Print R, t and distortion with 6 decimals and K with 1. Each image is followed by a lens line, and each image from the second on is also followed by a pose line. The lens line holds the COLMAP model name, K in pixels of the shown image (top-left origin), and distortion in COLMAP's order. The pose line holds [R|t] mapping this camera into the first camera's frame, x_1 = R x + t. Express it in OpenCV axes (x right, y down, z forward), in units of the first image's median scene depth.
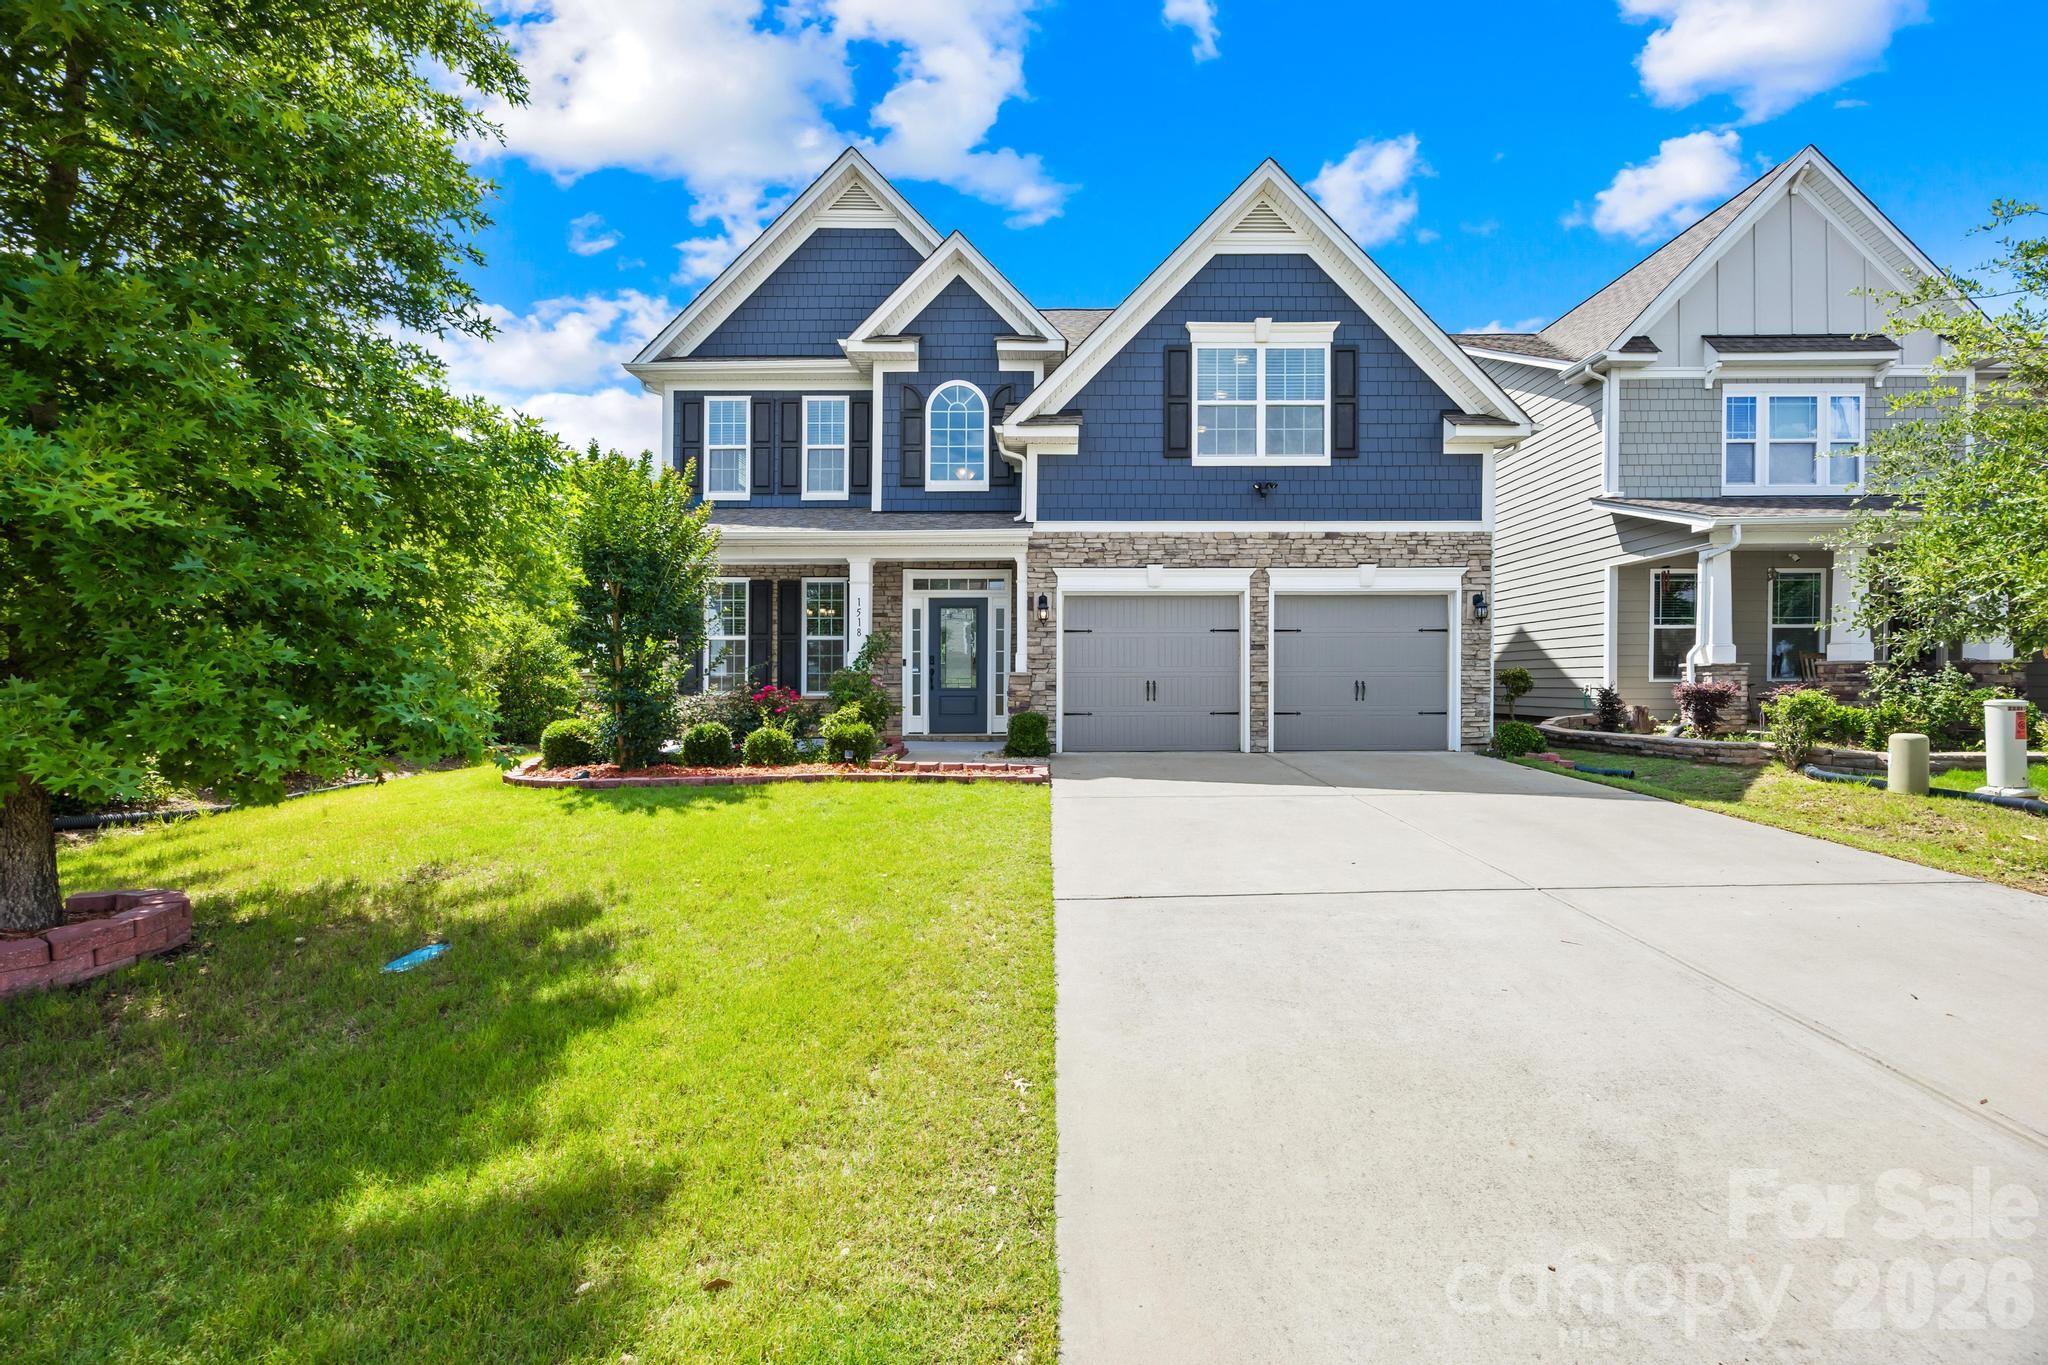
lens RADIAL K [[787.0, 0, 1027.2], [0, 787.0, 679.2], [0, 0, 1]] dist [0.003523, 0.000228]
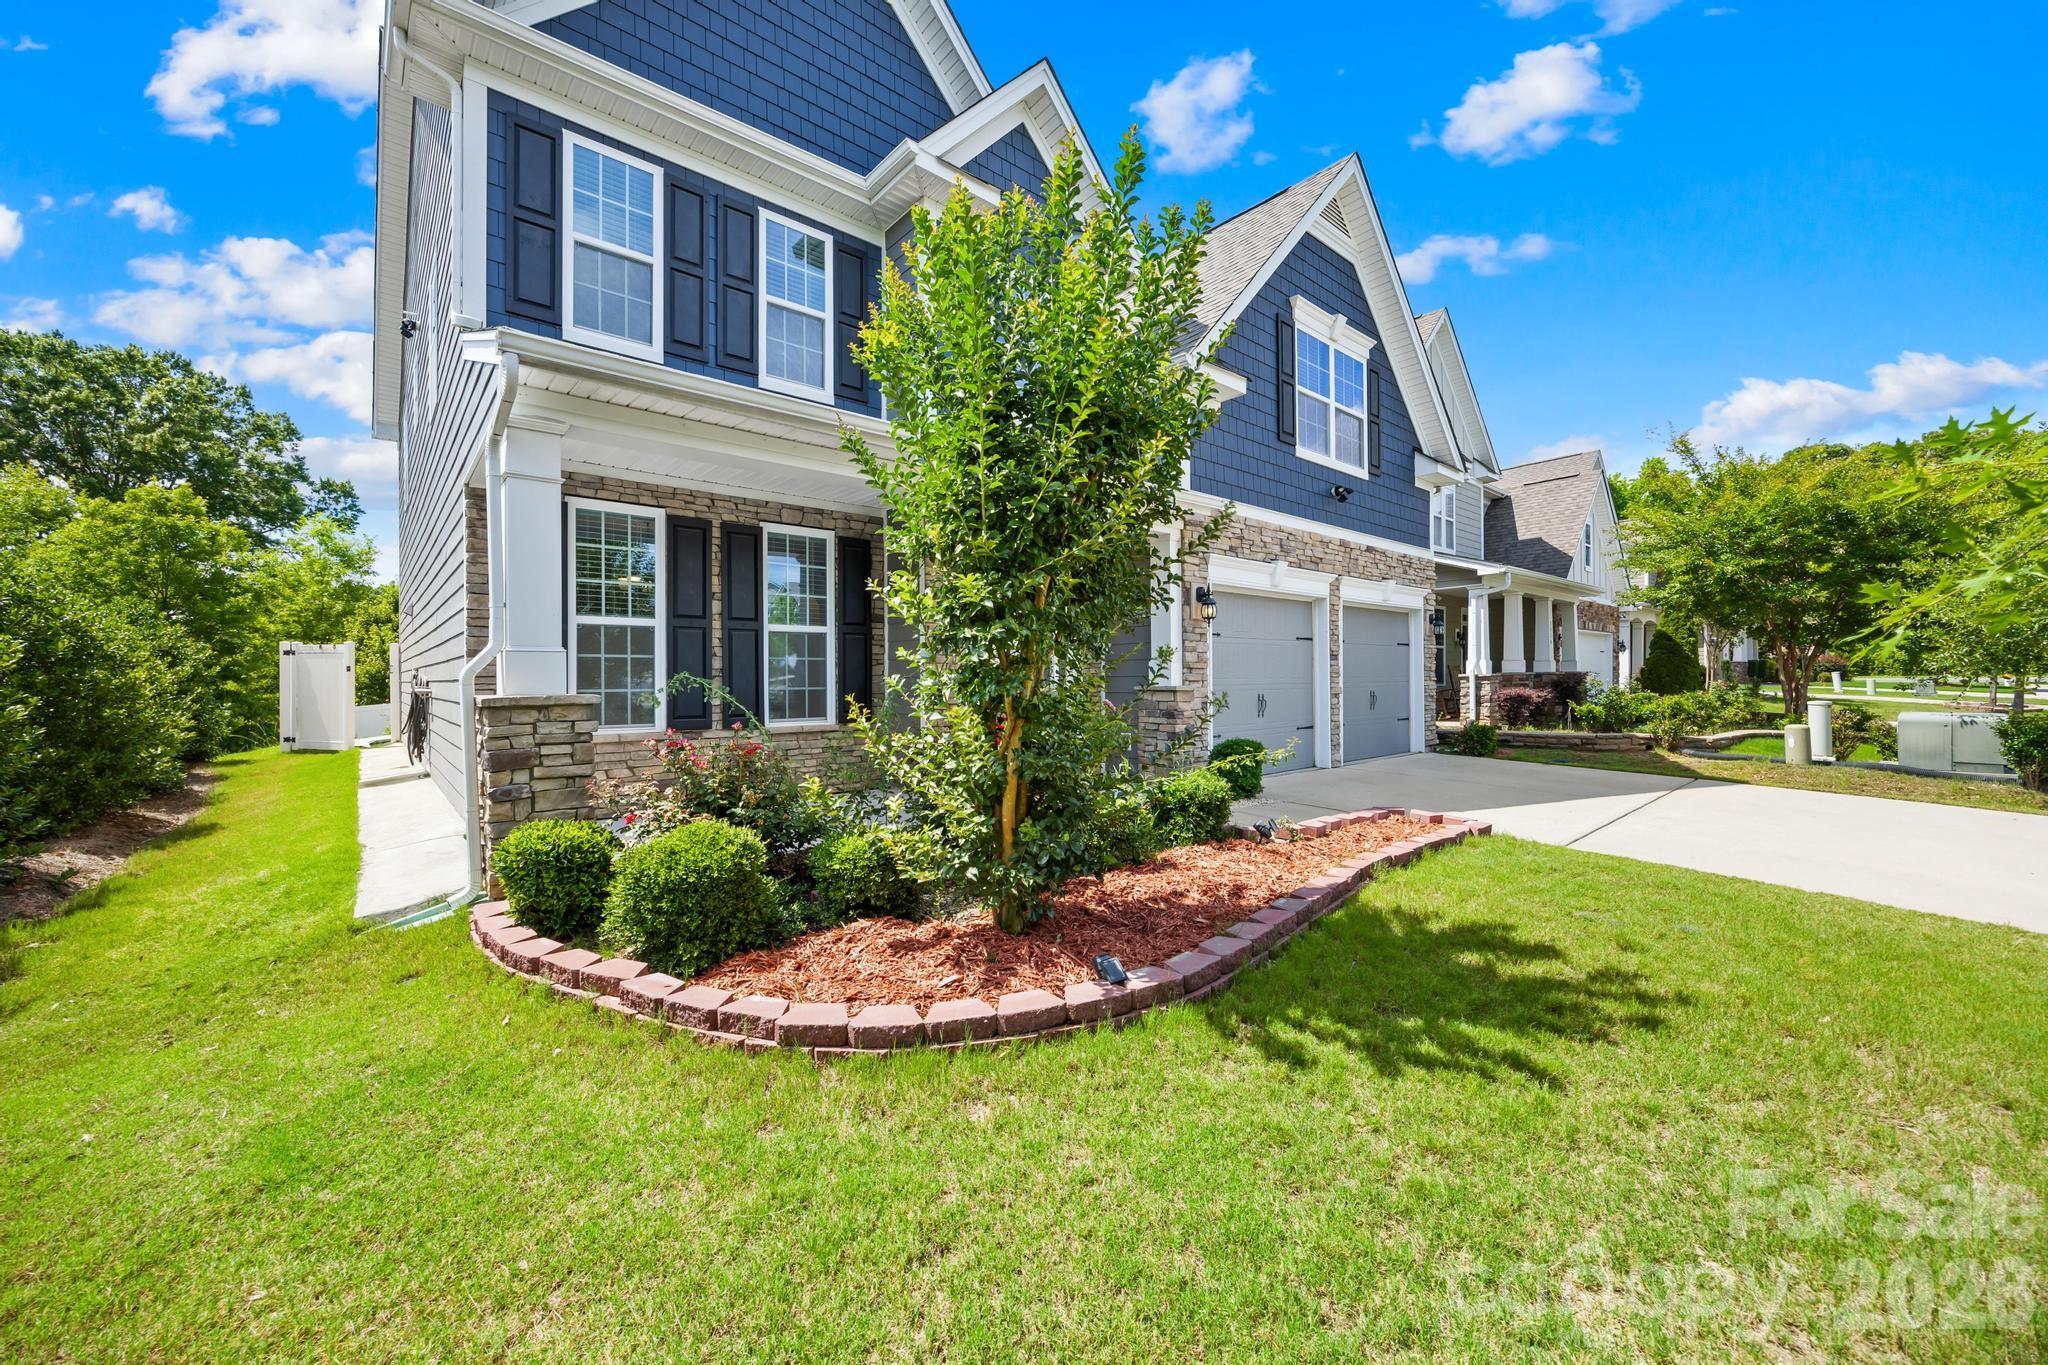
lens RADIAL K [[787.0, 0, 1022.4], [0, 787.0, 678.9], [0, 0, 1]] dist [0.003523, 0.000228]
pose [[0.751682, -0.003900, 0.659514, -0.621417], [0.005730, 0.999983, -0.000618, -0.015981], [-0.659501, 0.004244, 0.751692, 0.526676]]
